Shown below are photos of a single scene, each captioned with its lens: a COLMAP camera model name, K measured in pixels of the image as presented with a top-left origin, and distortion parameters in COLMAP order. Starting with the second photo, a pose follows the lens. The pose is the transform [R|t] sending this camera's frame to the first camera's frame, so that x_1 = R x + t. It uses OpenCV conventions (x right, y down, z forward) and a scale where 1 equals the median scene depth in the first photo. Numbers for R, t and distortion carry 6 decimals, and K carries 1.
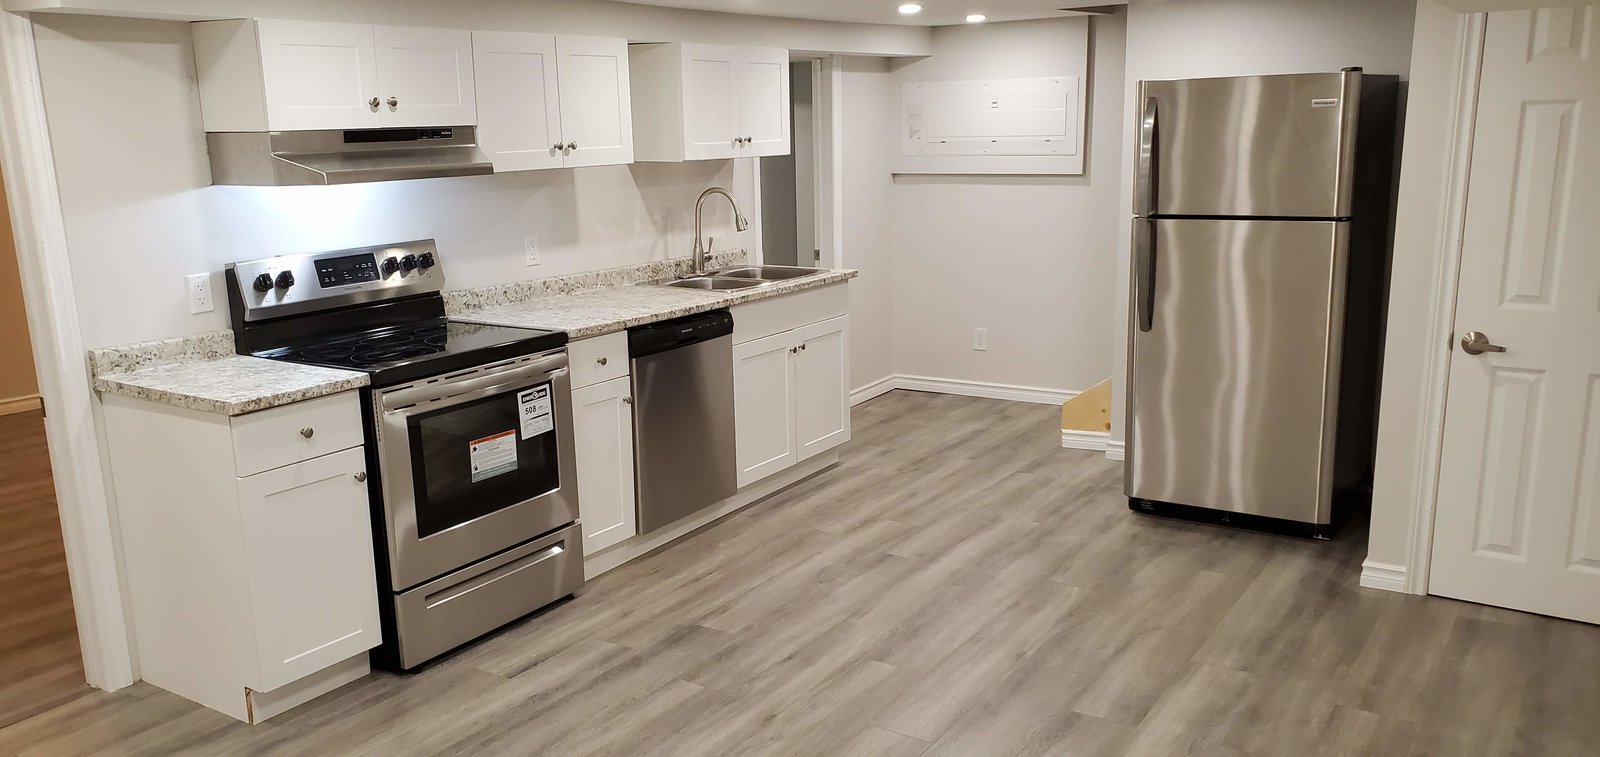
lens RADIAL K [[1212.3, 0, 806.1], [0, 1212.3, 400.5], [0, 0, 1]] dist [0.100679, -0.208710]
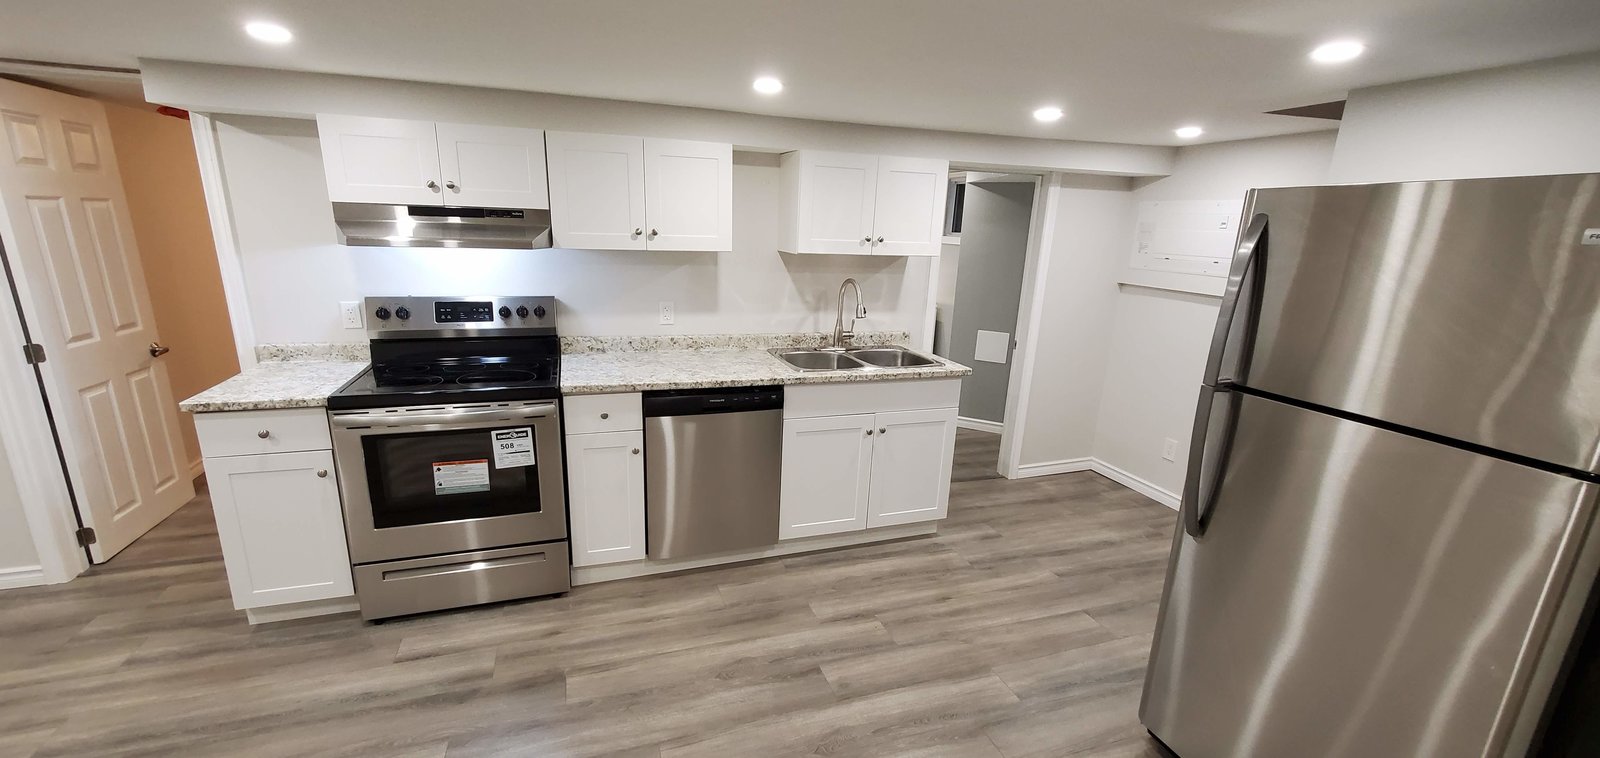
lens RADIAL K [[632.9, 0, 794.3], [0, 632.9, 394.3], [0, 0, 1]] dist [0.001500, 0.000315]
pose [[0.786037, 0.208784, -0.581855, 0.304466], [-0.189669, 0.977295, 0.094451, -0.134767], [0.588364, 0.036118, 0.807789, 0.571172]]
